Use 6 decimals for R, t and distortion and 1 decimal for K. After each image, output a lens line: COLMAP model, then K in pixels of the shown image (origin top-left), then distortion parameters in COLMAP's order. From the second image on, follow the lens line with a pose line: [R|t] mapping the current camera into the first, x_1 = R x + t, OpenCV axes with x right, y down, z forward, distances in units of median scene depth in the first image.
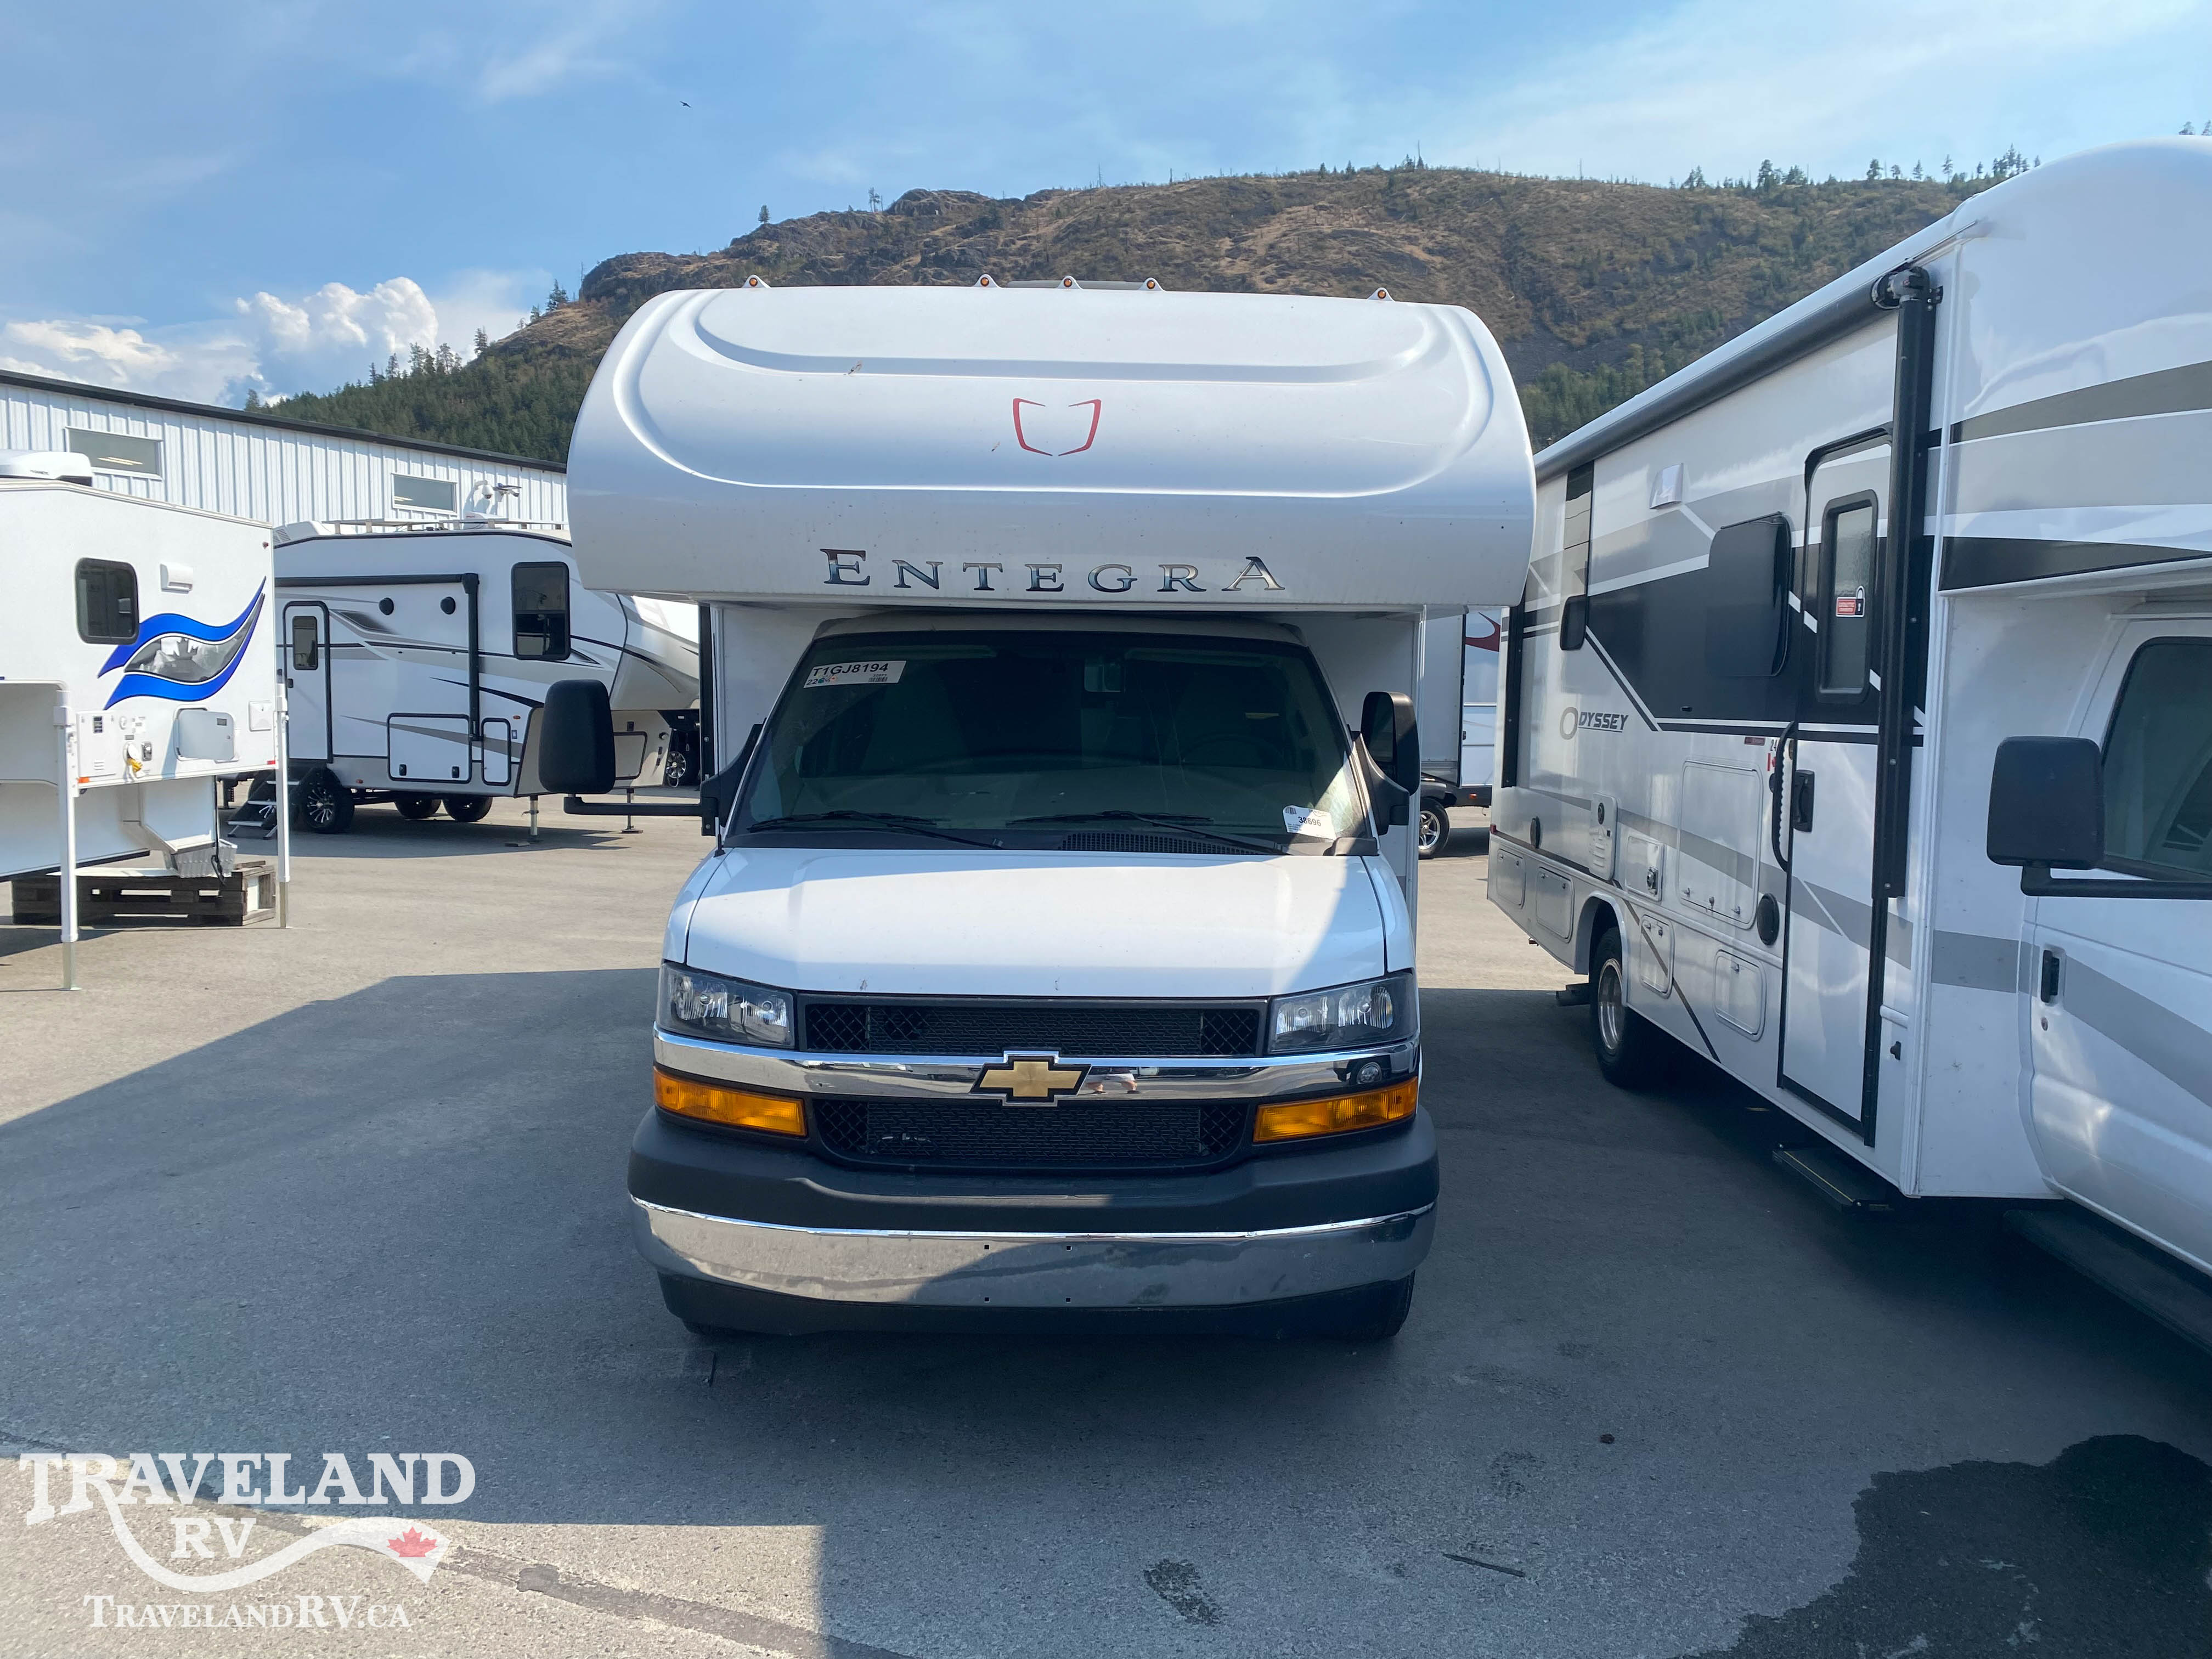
lens RADIAL K [[1723.2, 0, 1092.5], [0, 1723.2, 830.1], [0, 0, 1]] dist [0.030570, -0.005542]
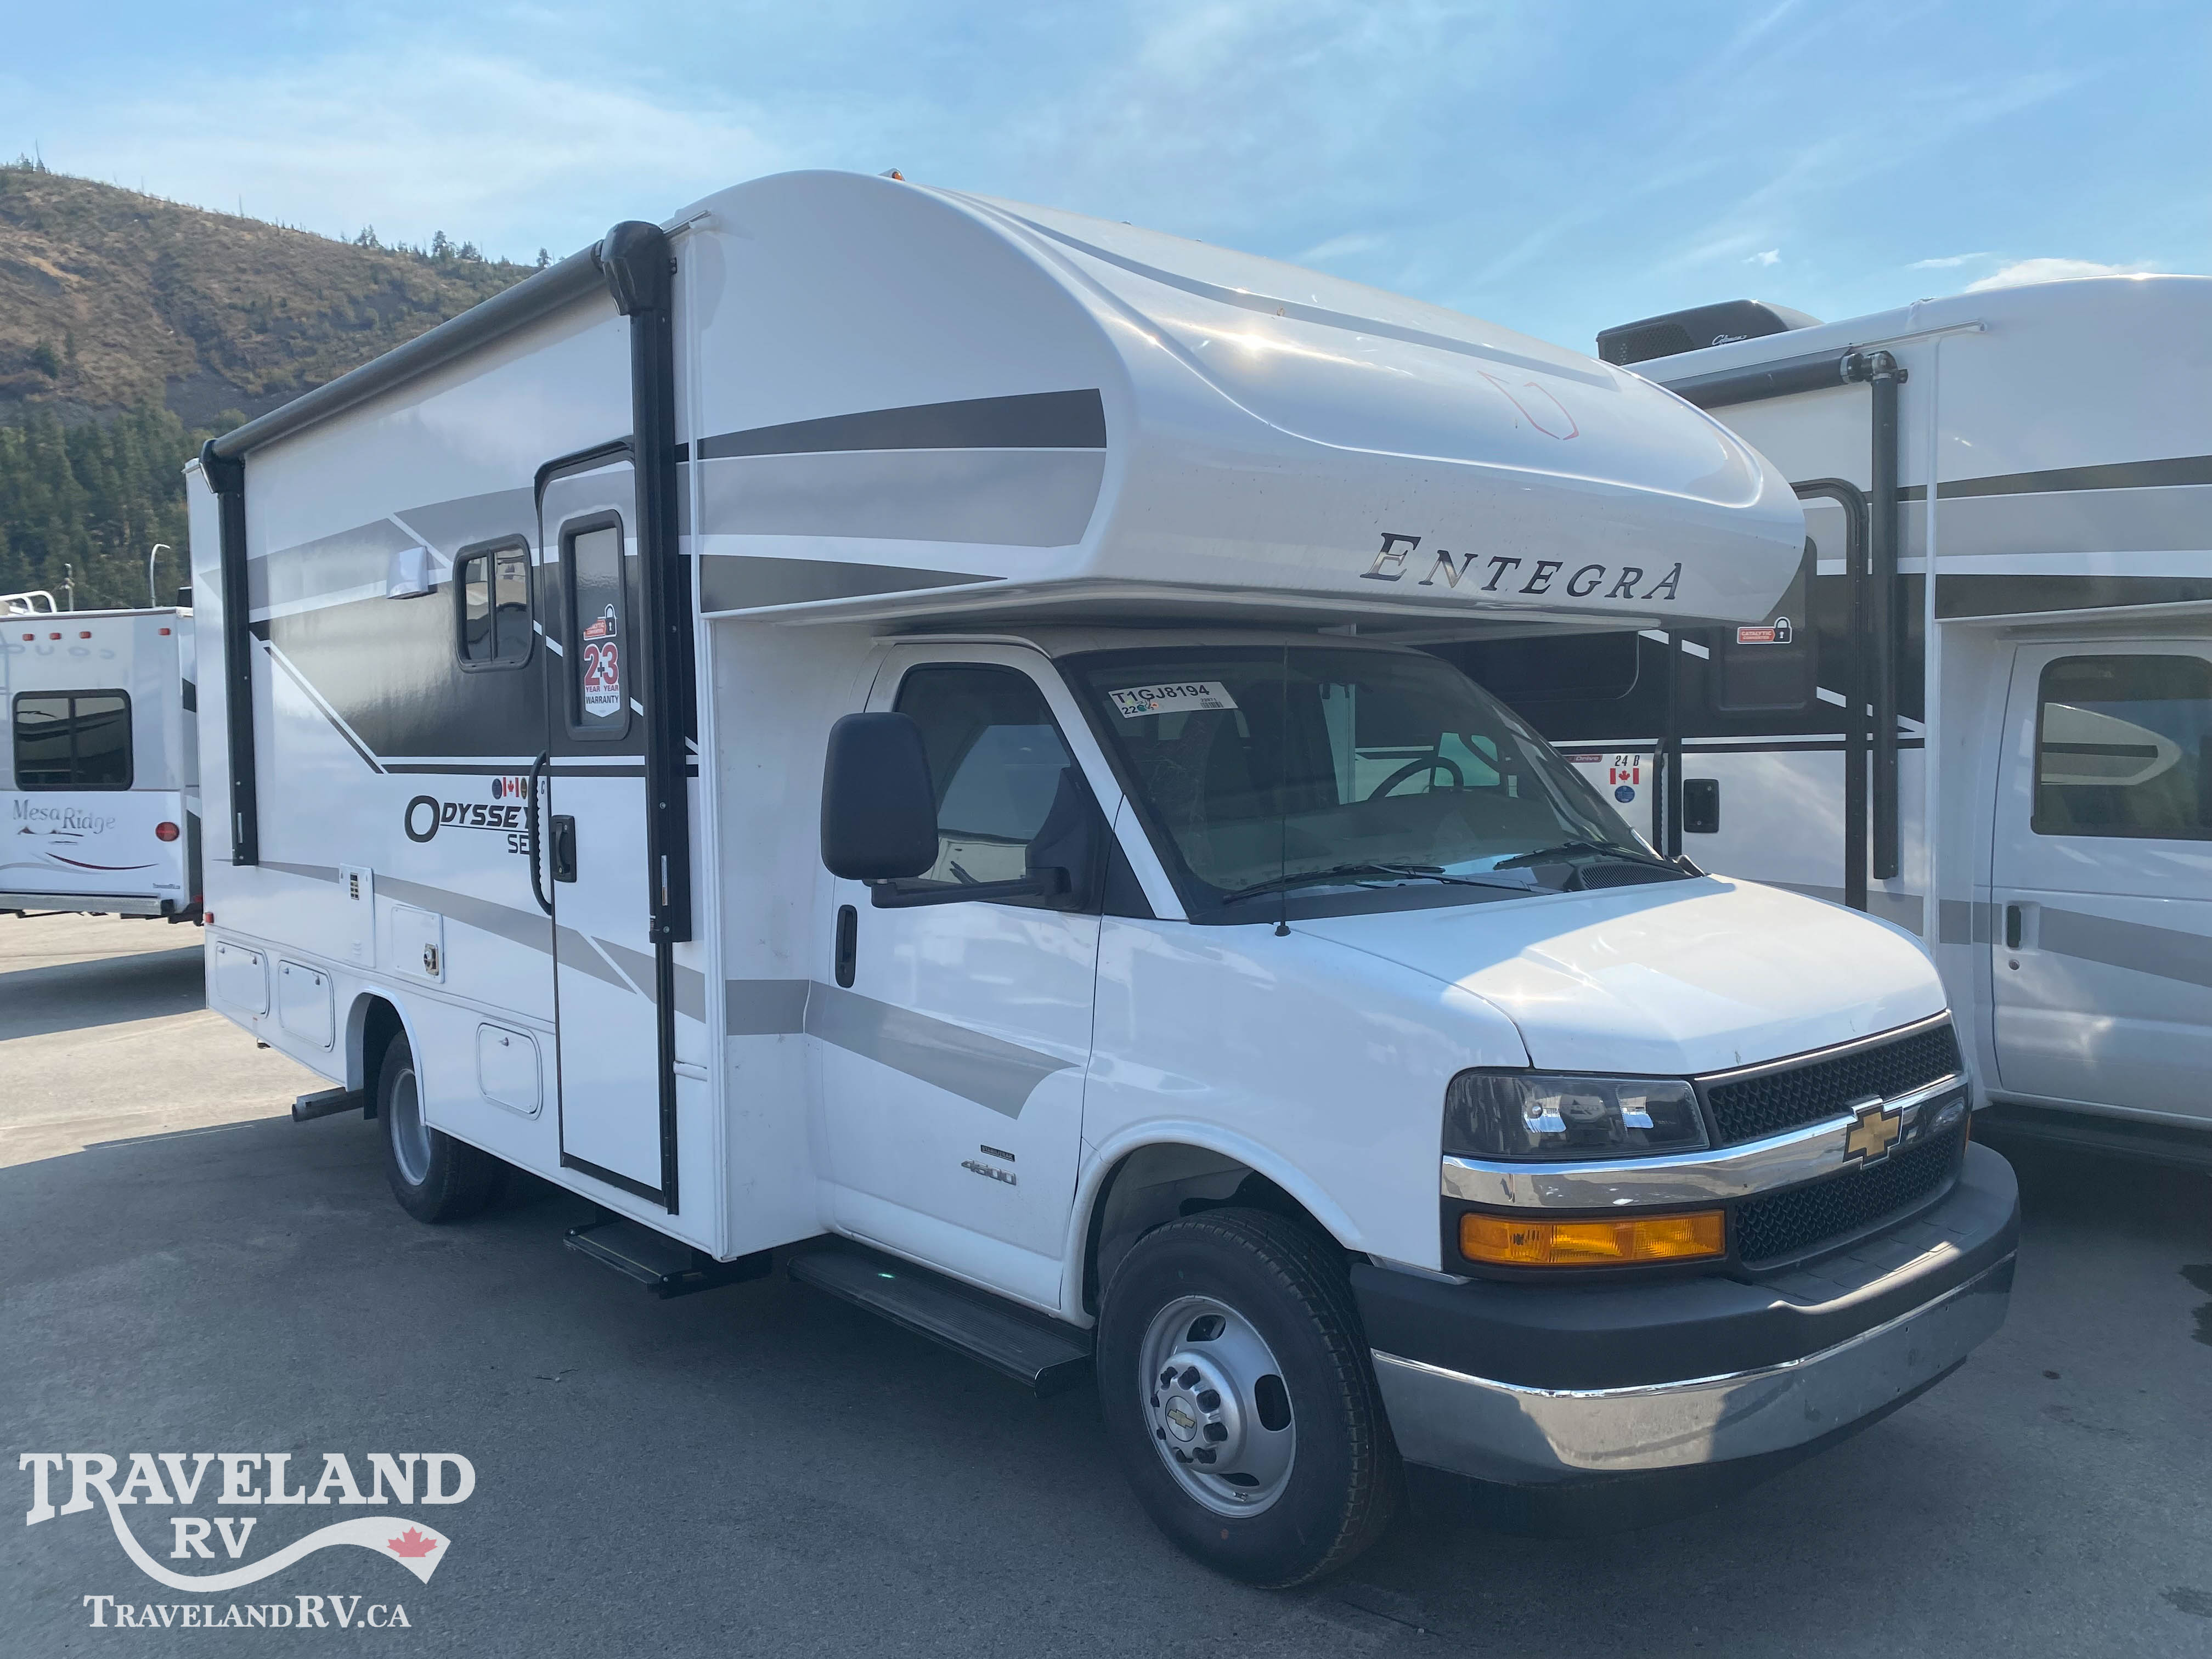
lens RADIAL K [[1723.2, 0, 1092.5], [0, 1723.2, 830.1], [0, 0, 1]] dist [0.030570, -0.005542]
pose [[0.758754, -0.054593, 0.649086, 0.033876], [0.079645, 0.996780, -0.009265, 0.005110], [-0.646490, 0.058726, 0.760659, 0.151230]]
